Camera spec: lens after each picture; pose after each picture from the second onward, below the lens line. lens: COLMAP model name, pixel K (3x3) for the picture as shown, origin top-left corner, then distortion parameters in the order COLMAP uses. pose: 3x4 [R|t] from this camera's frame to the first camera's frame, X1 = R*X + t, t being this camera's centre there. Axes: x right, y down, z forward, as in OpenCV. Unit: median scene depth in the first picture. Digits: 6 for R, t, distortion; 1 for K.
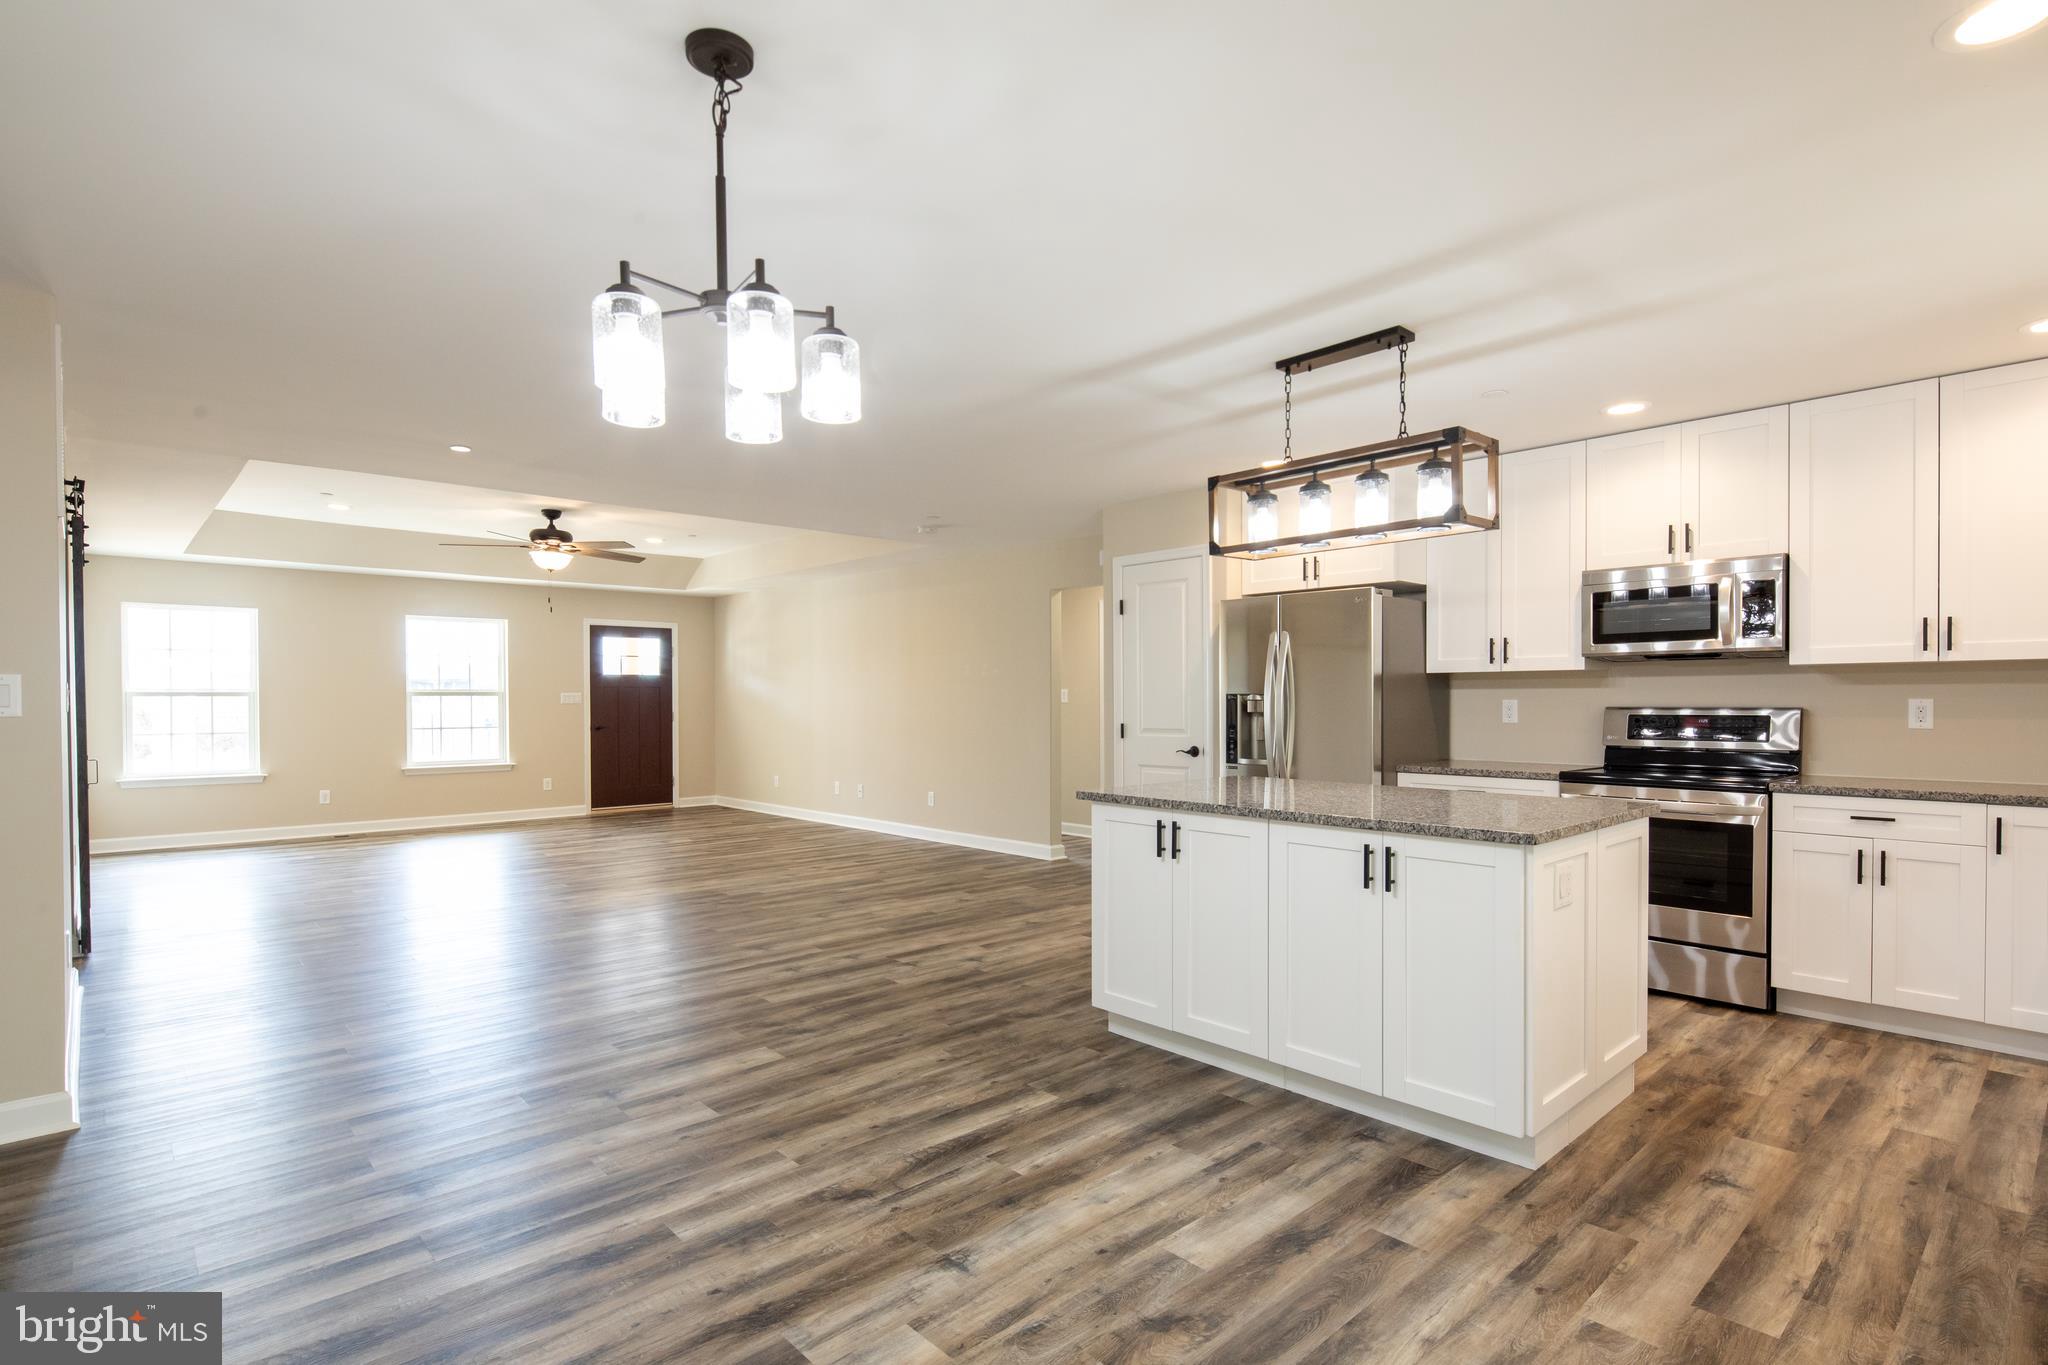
lens RADIAL K [[1011.7, 0, 1023.5], [0, 1011.7, 710.0], [0, 0, 1]] dist [0.005585, -0.005364]
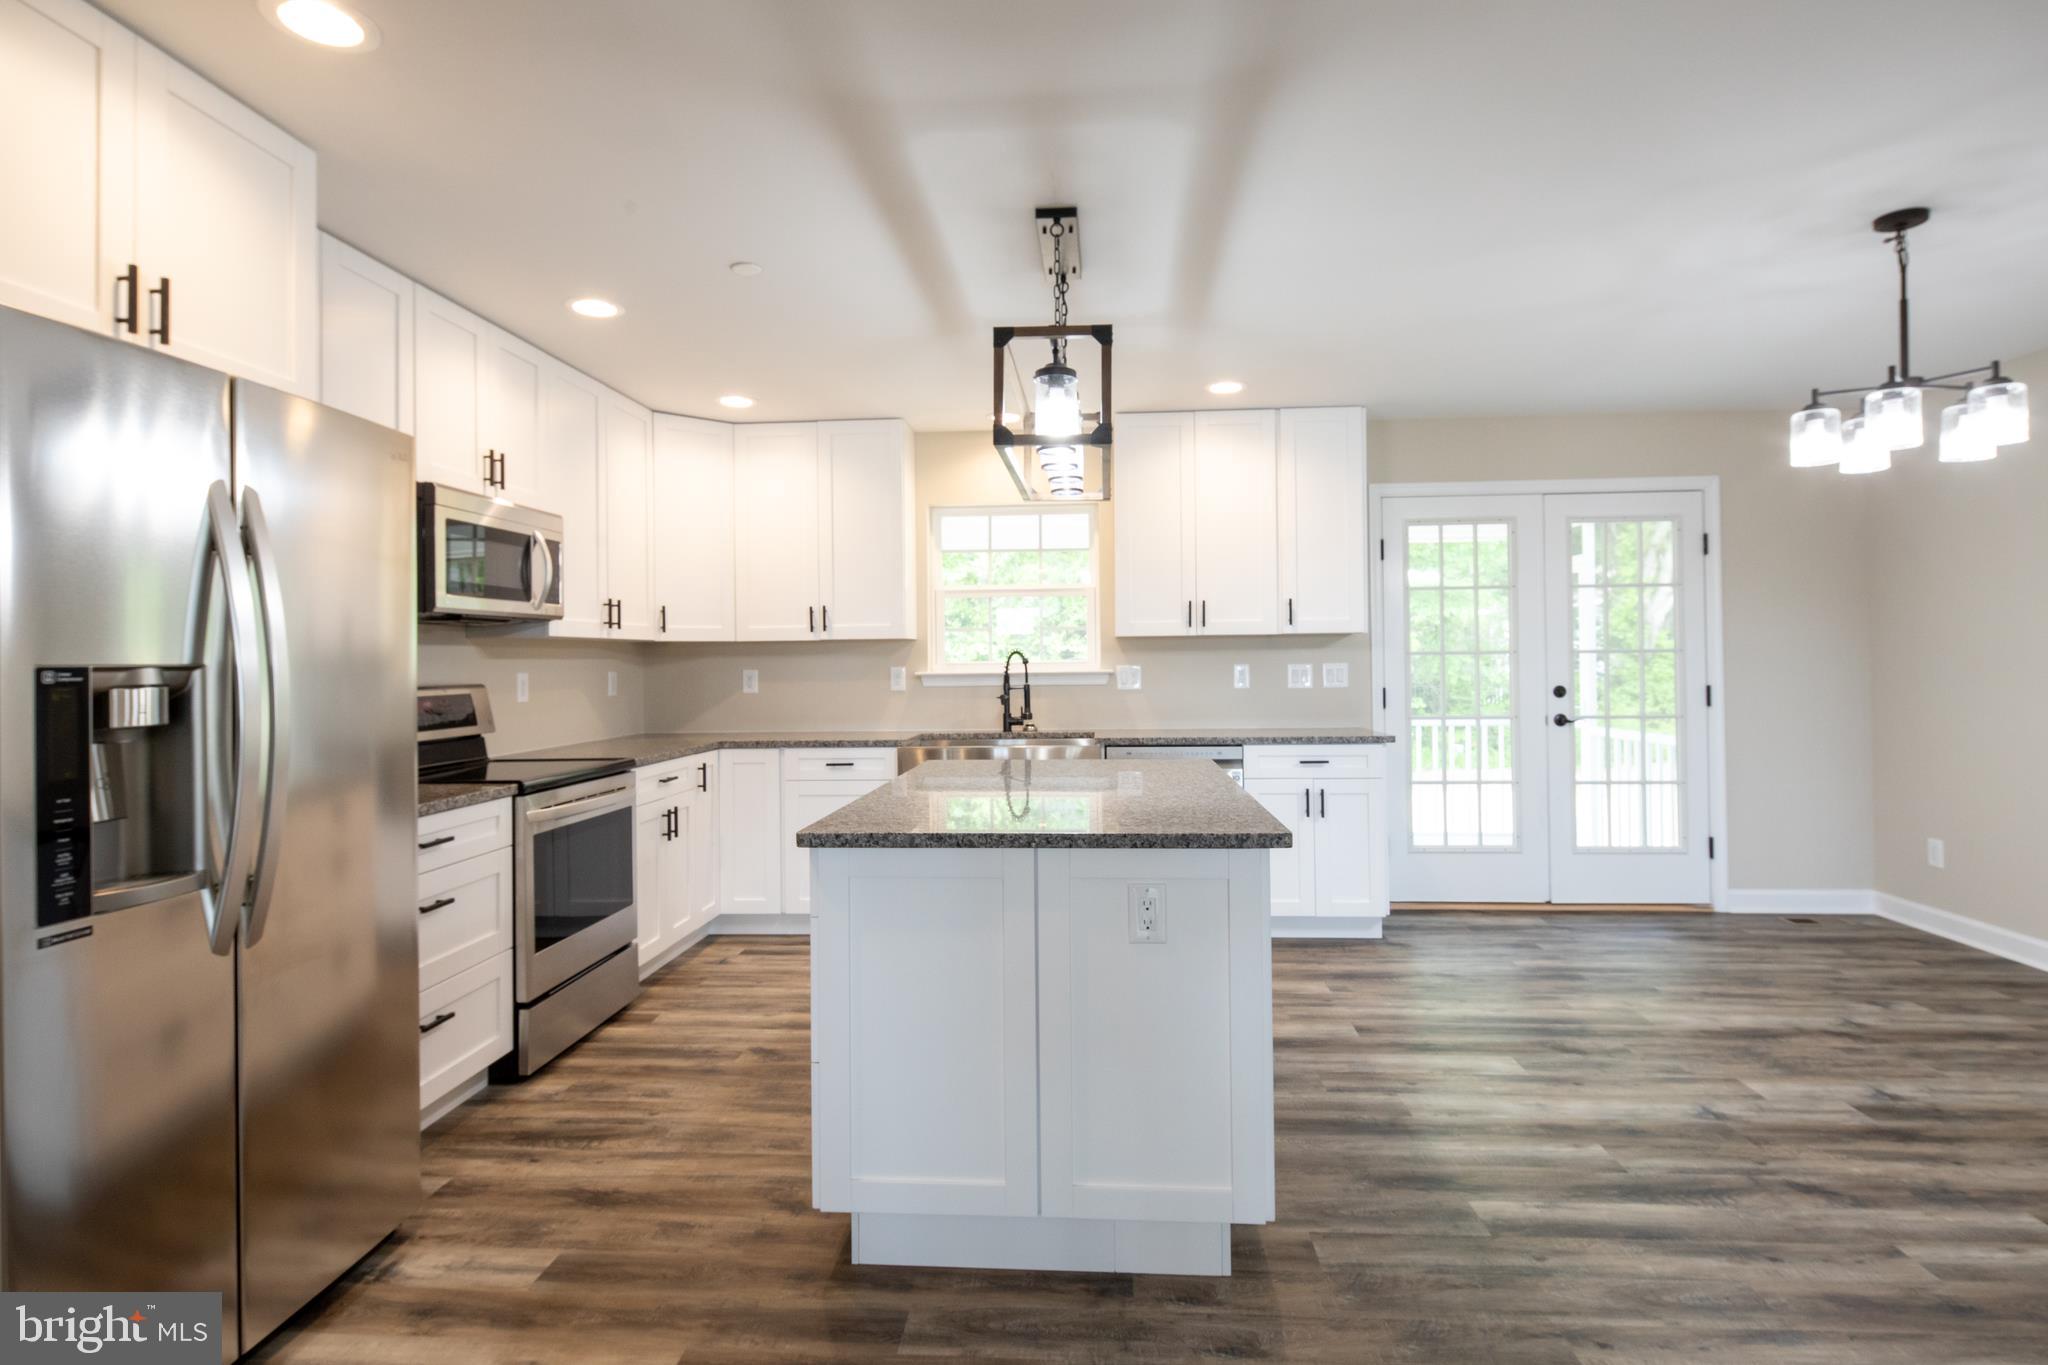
lens RADIAL K [[1043.6, 0, 1028.4], [0, 1043.6, 652.6], [0, 0, 1]] dist [0.004749, -0.005840]
pose [[-0.685694, 0.018078, 0.727665, -0.294127], [0.023087, 0.999729, -0.003082, -0.020931], [-0.727523, 0.014686, -0.685926, 1.679131]]
